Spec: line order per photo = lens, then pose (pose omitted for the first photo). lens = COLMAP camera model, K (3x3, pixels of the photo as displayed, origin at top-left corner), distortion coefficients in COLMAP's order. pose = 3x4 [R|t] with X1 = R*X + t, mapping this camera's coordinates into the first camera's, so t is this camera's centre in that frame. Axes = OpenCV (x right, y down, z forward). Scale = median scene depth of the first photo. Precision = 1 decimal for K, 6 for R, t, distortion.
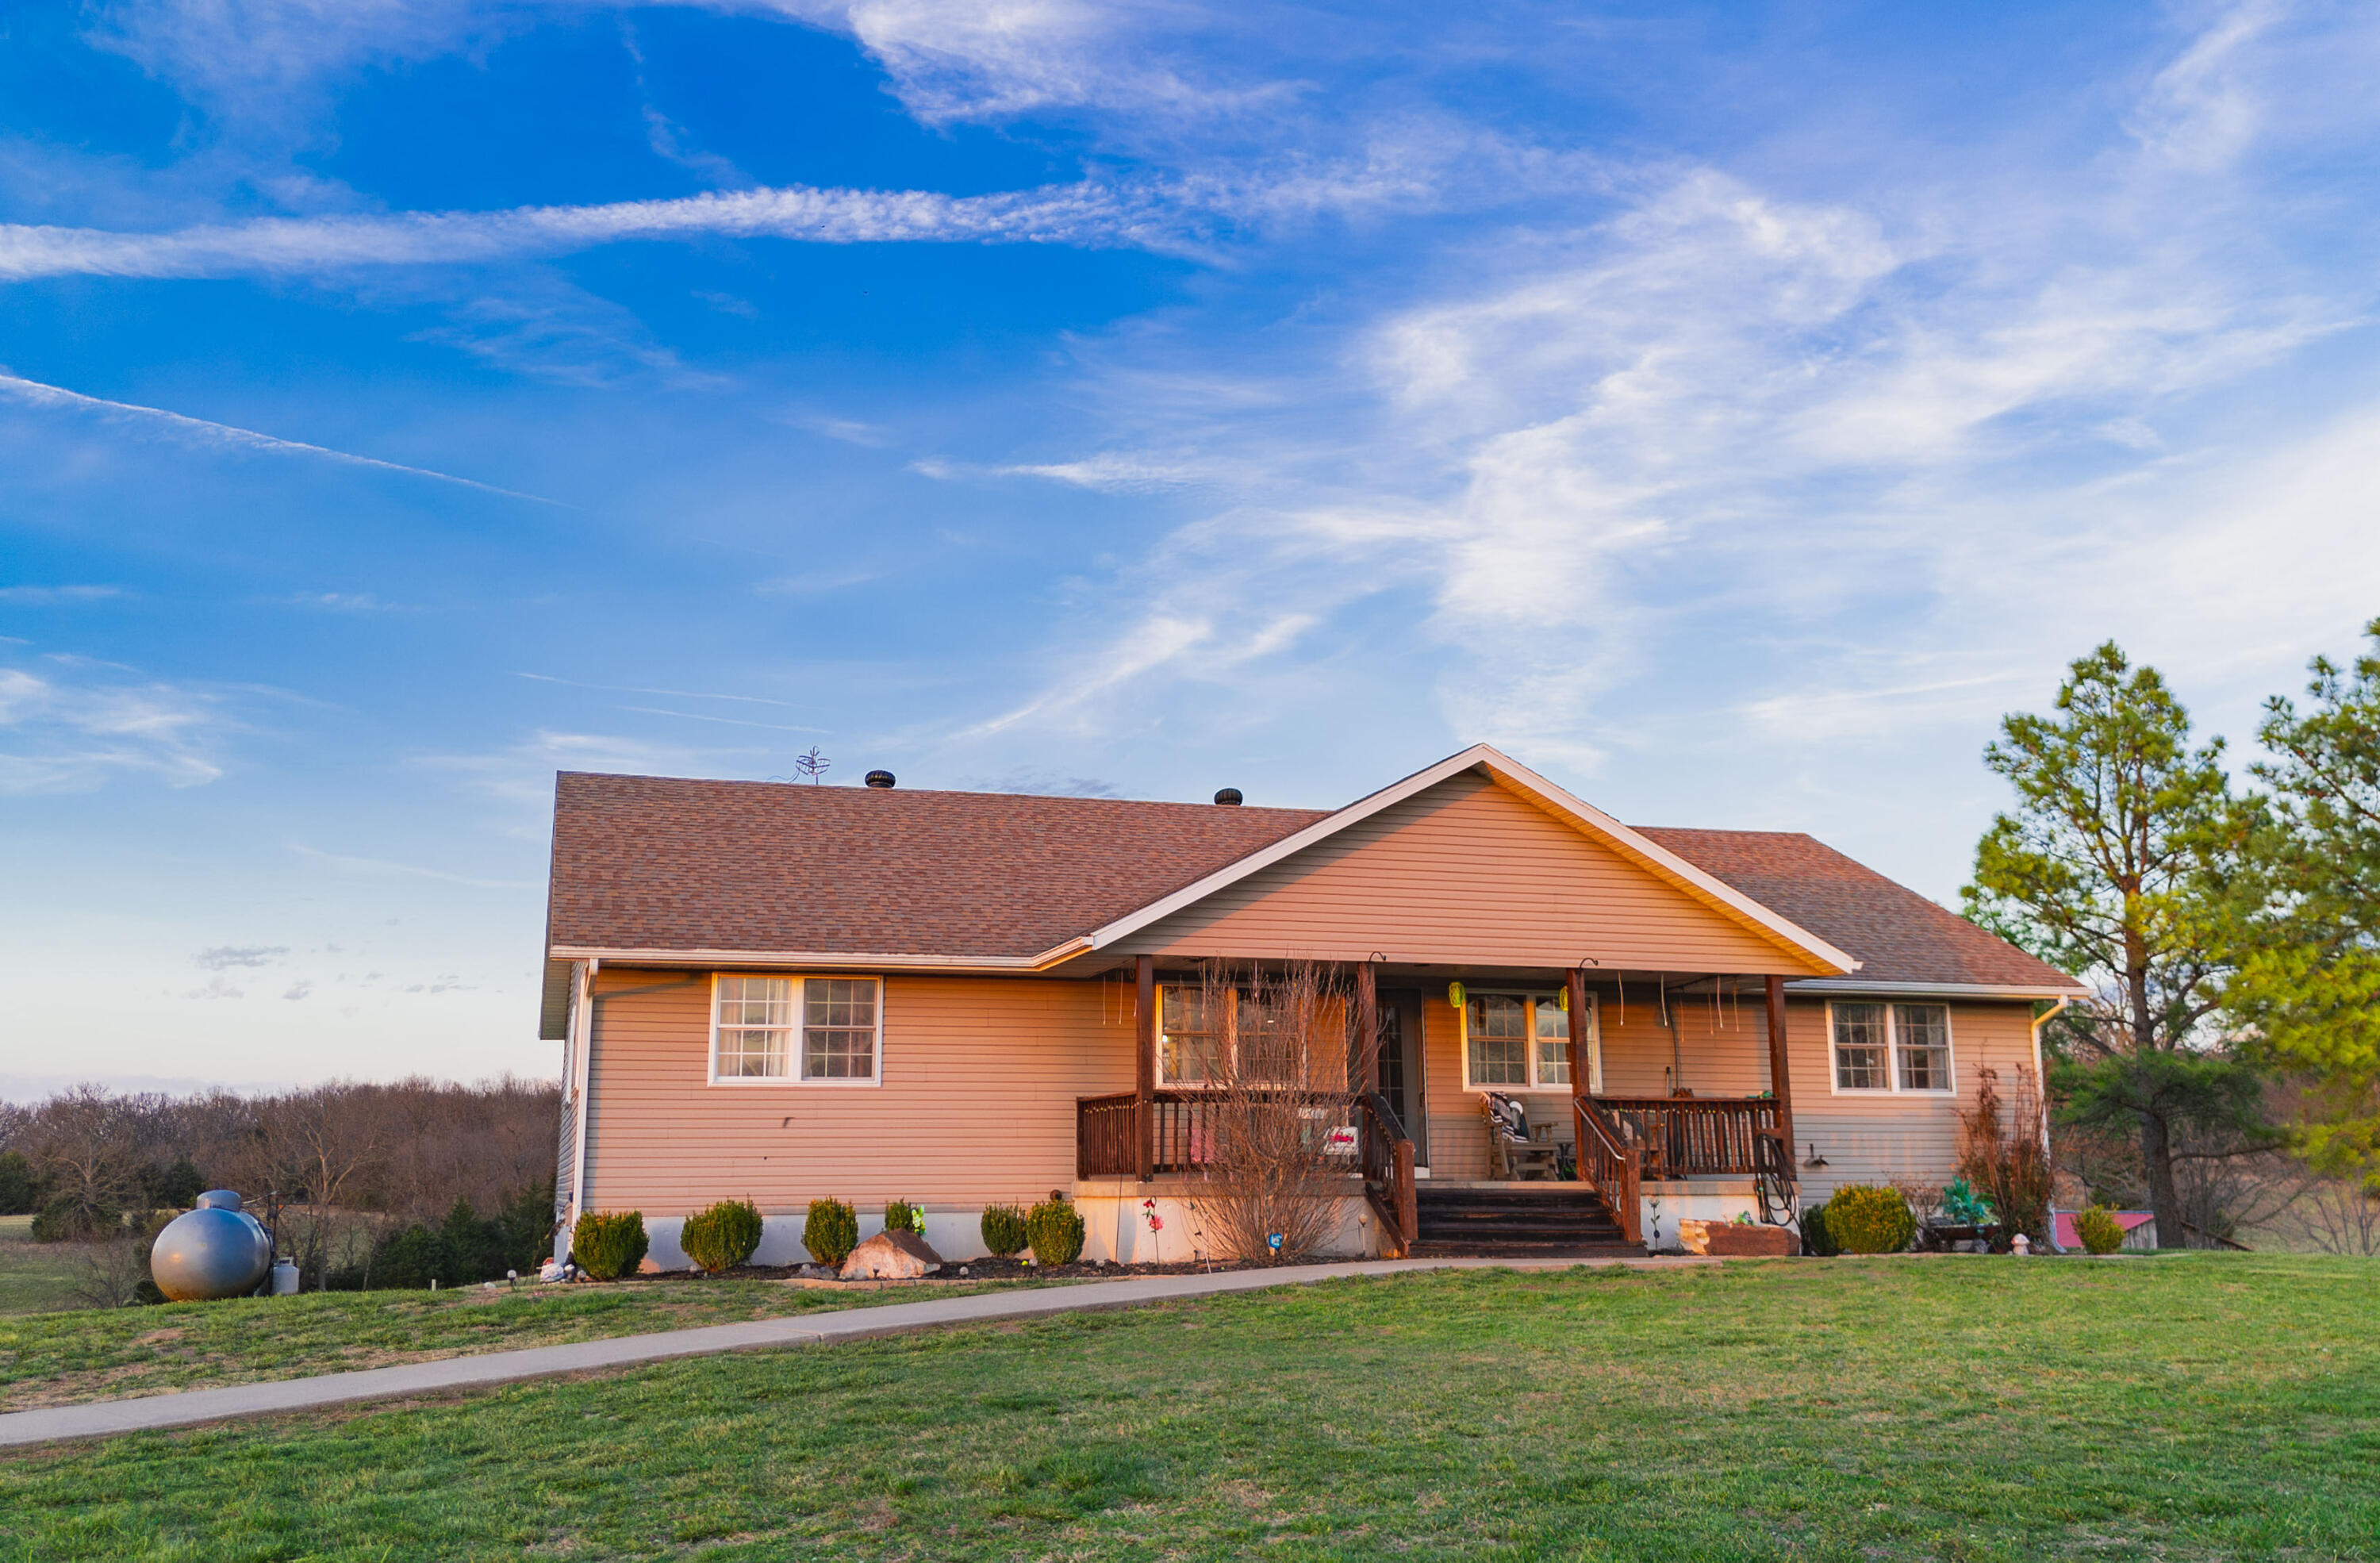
lens RADIAL K [[2066.3, 0, 1190.0], [0, 2066.3, 781.5], [0, 0, 1]] dist [0.096217, -0.119851]
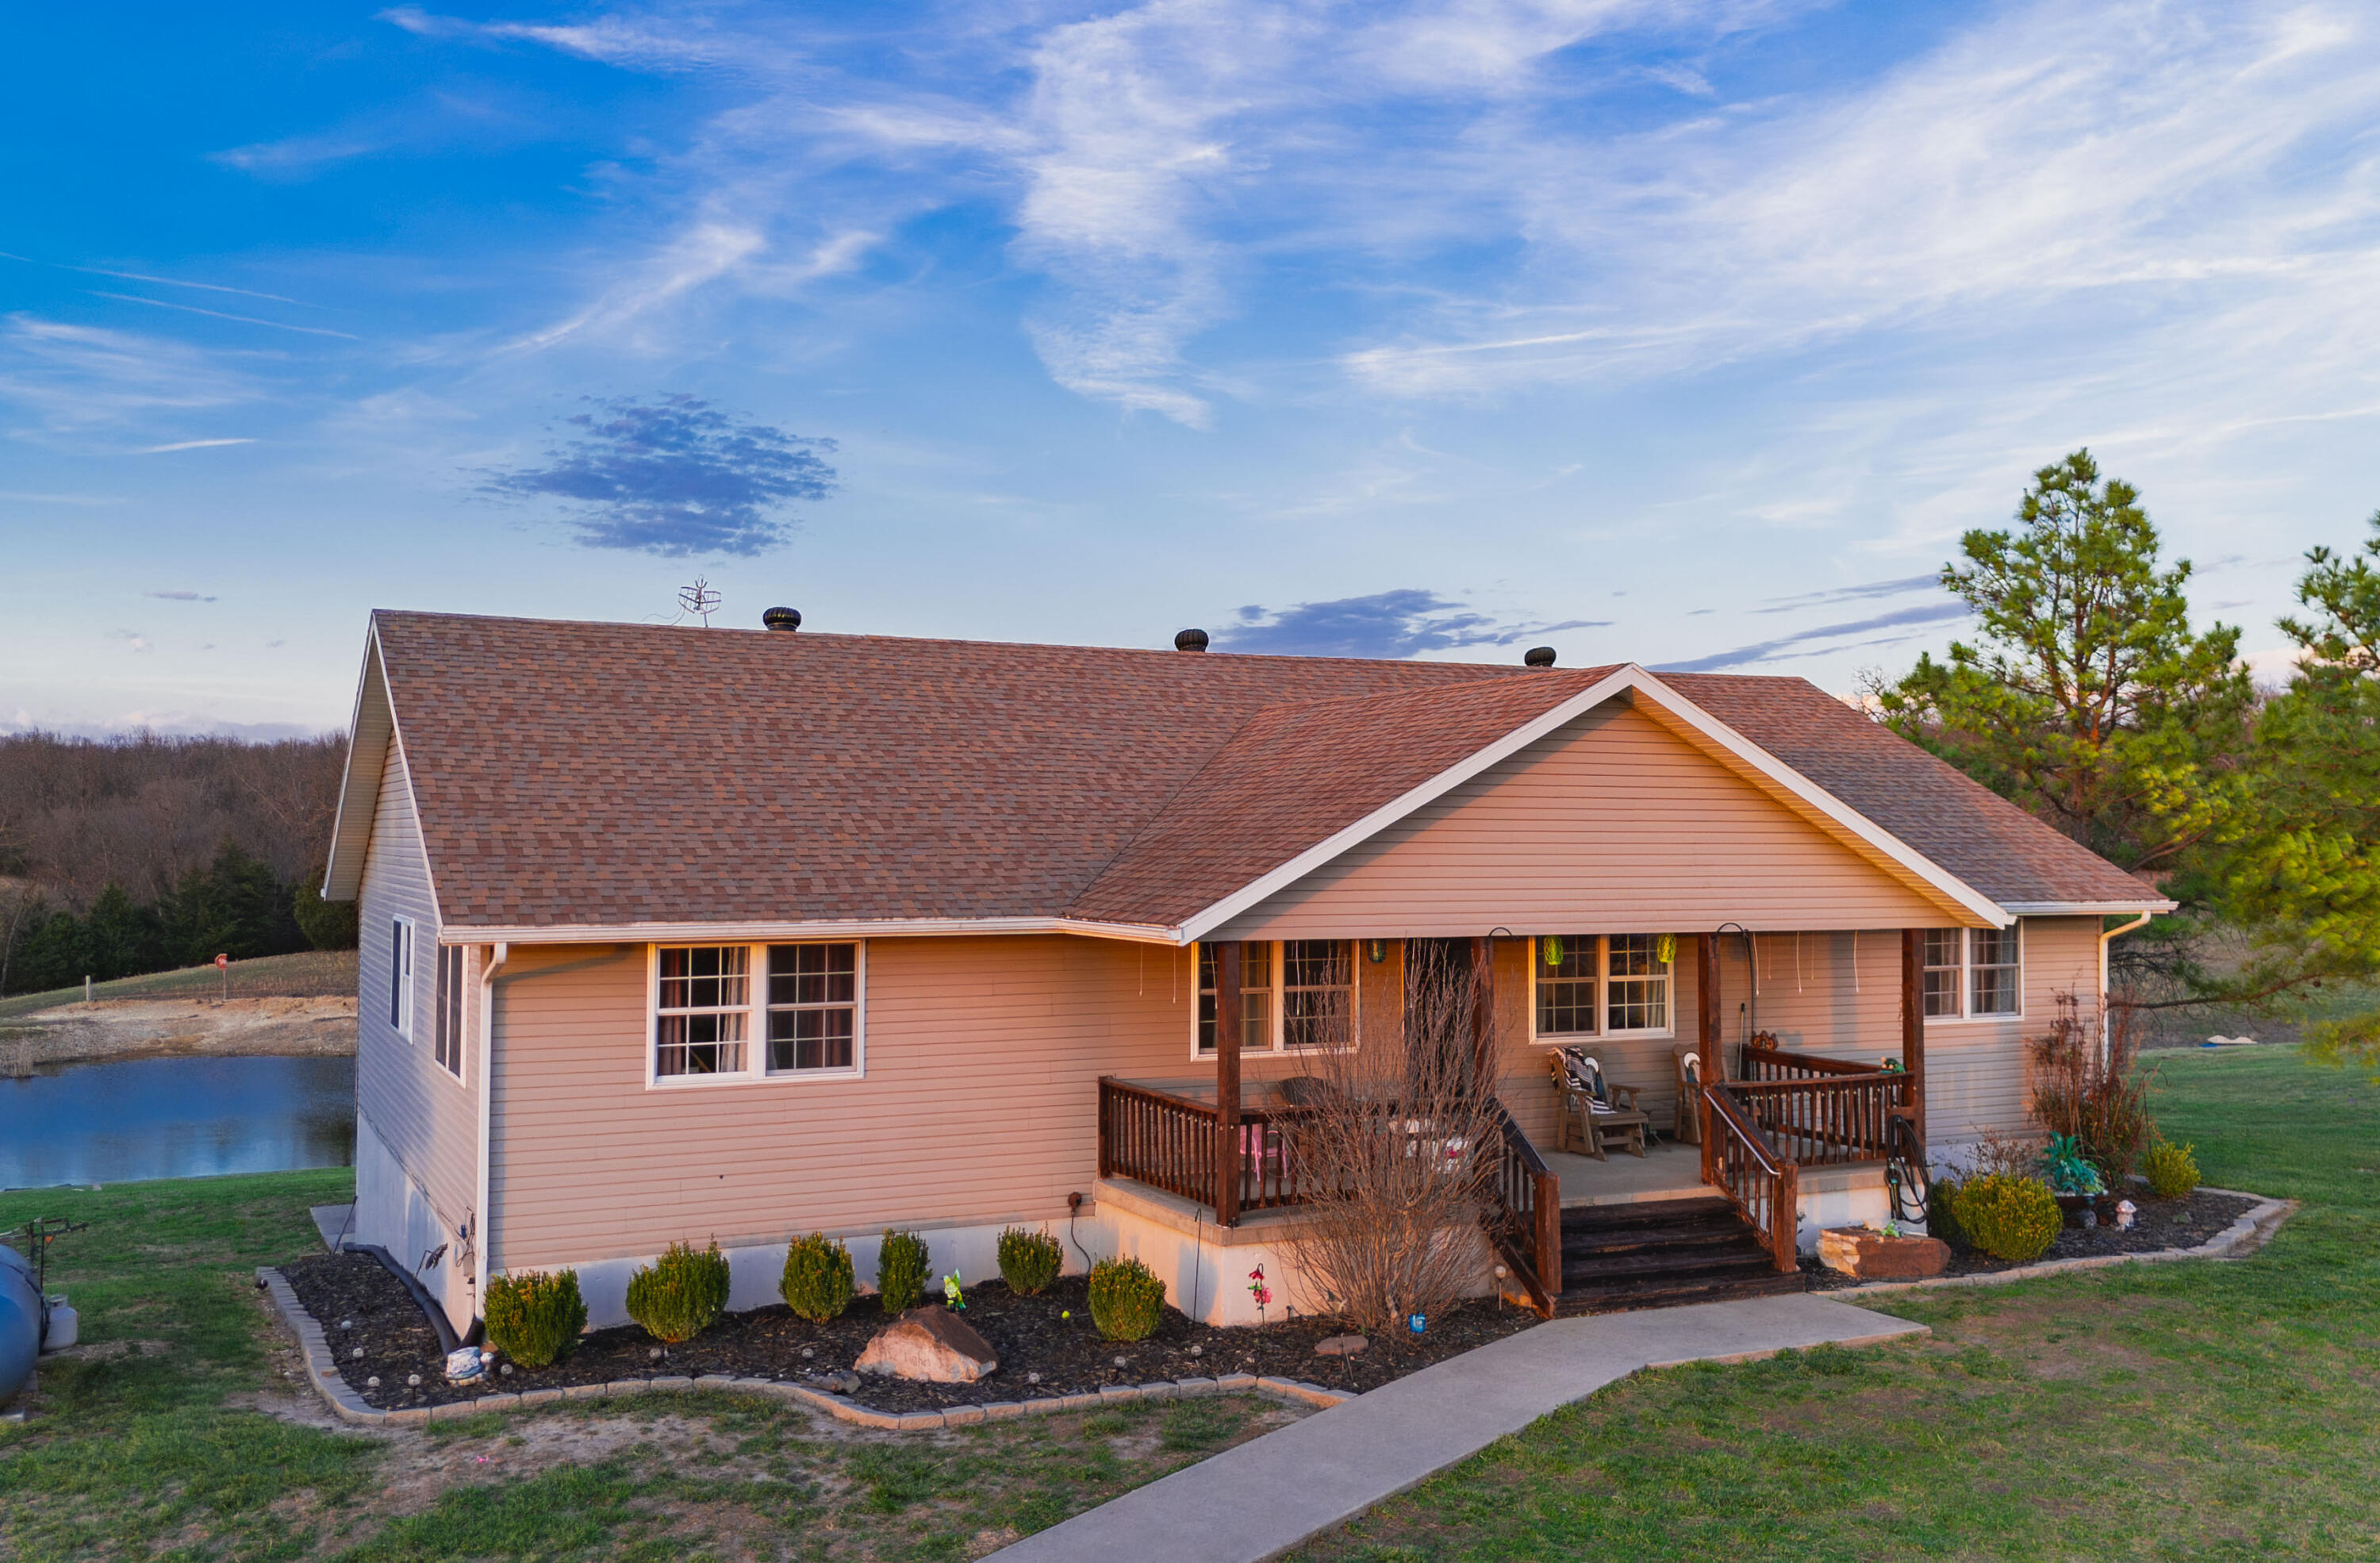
lens RADIAL K [[2064.9, 0, 1190.0], [0, 2064.9, 781.5], [0, 0, 1]] dist [0.084312, -0.090295]
pose [[0.987913, 0.014738, 0.154309, -0.140770], [-0.040050, 0.985938, 0.162240, -0.090434], [-0.149748, -0.166459, 0.974611, 0.220253]]
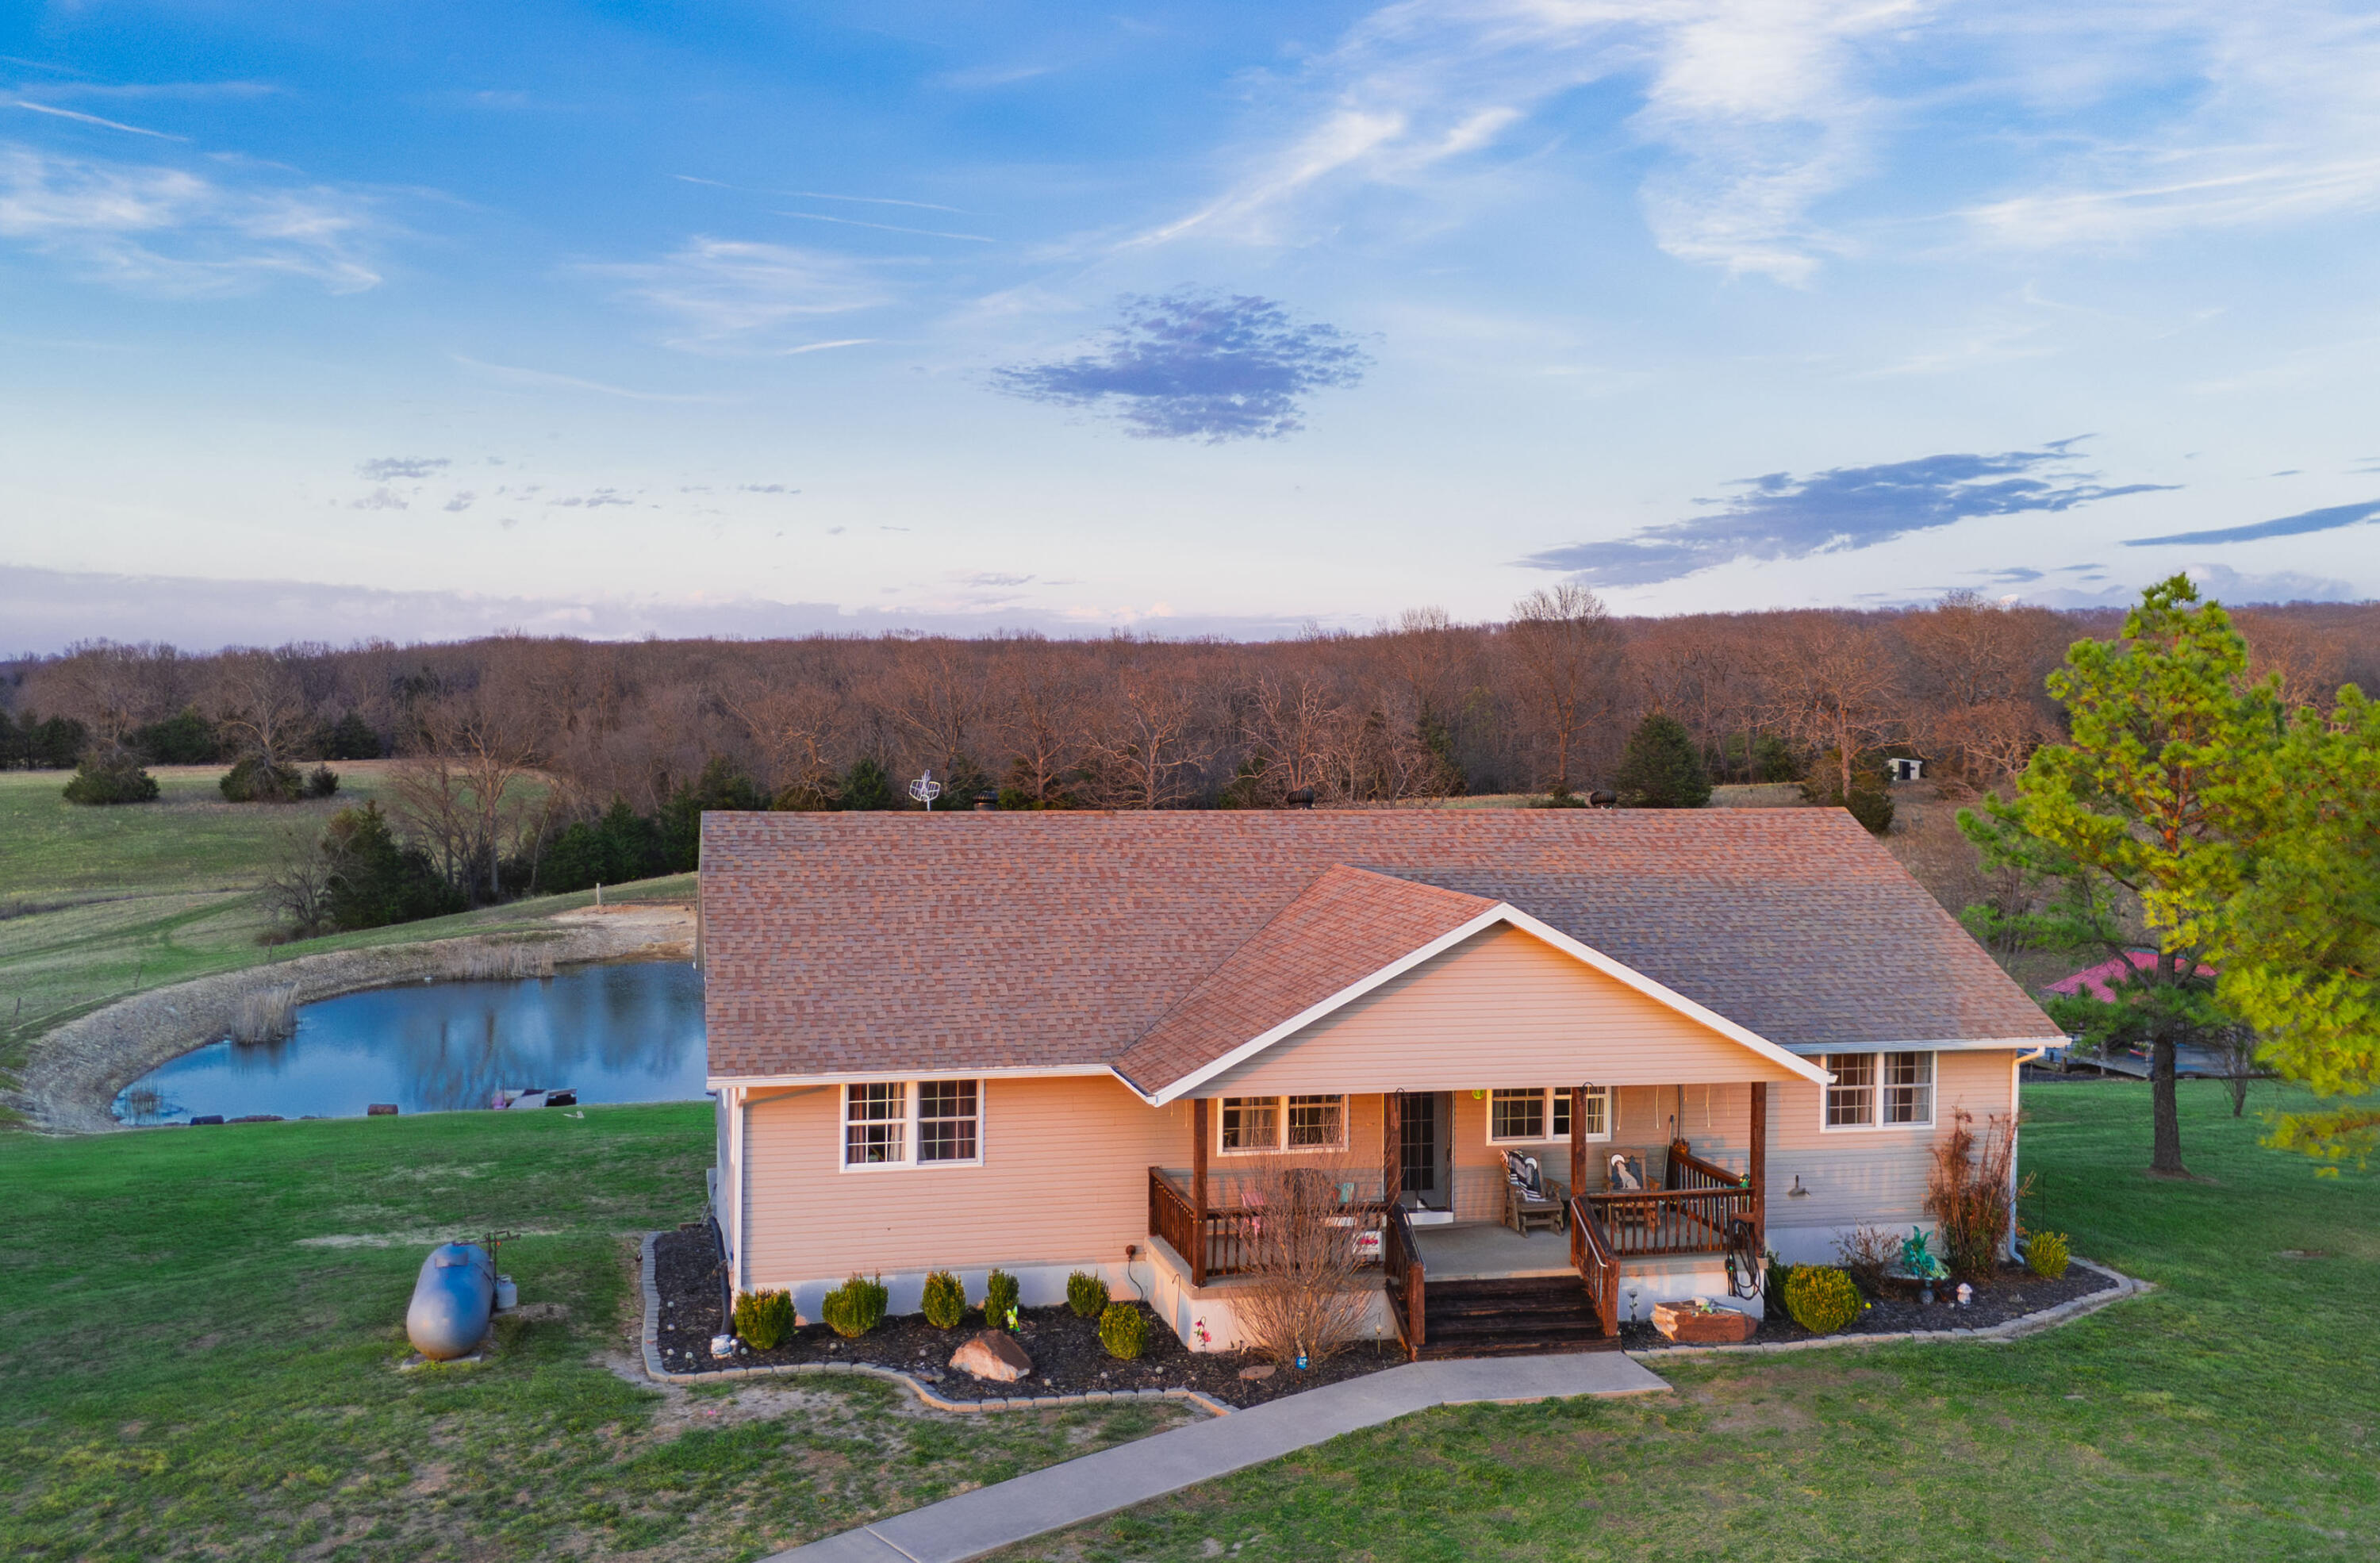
lens RADIAL K [[2114.8, 0, 1183.7], [0, 2114.8, 768.8], [0, 0, 1]] dist [0.129132, -0.275266]
pose [[0.997579, 0.018649, -0.067001, 0.040644], [-0.003519, 0.975678, 0.219180, -0.322234], [0.069458, -0.218413, 0.973381, -0.120877]]
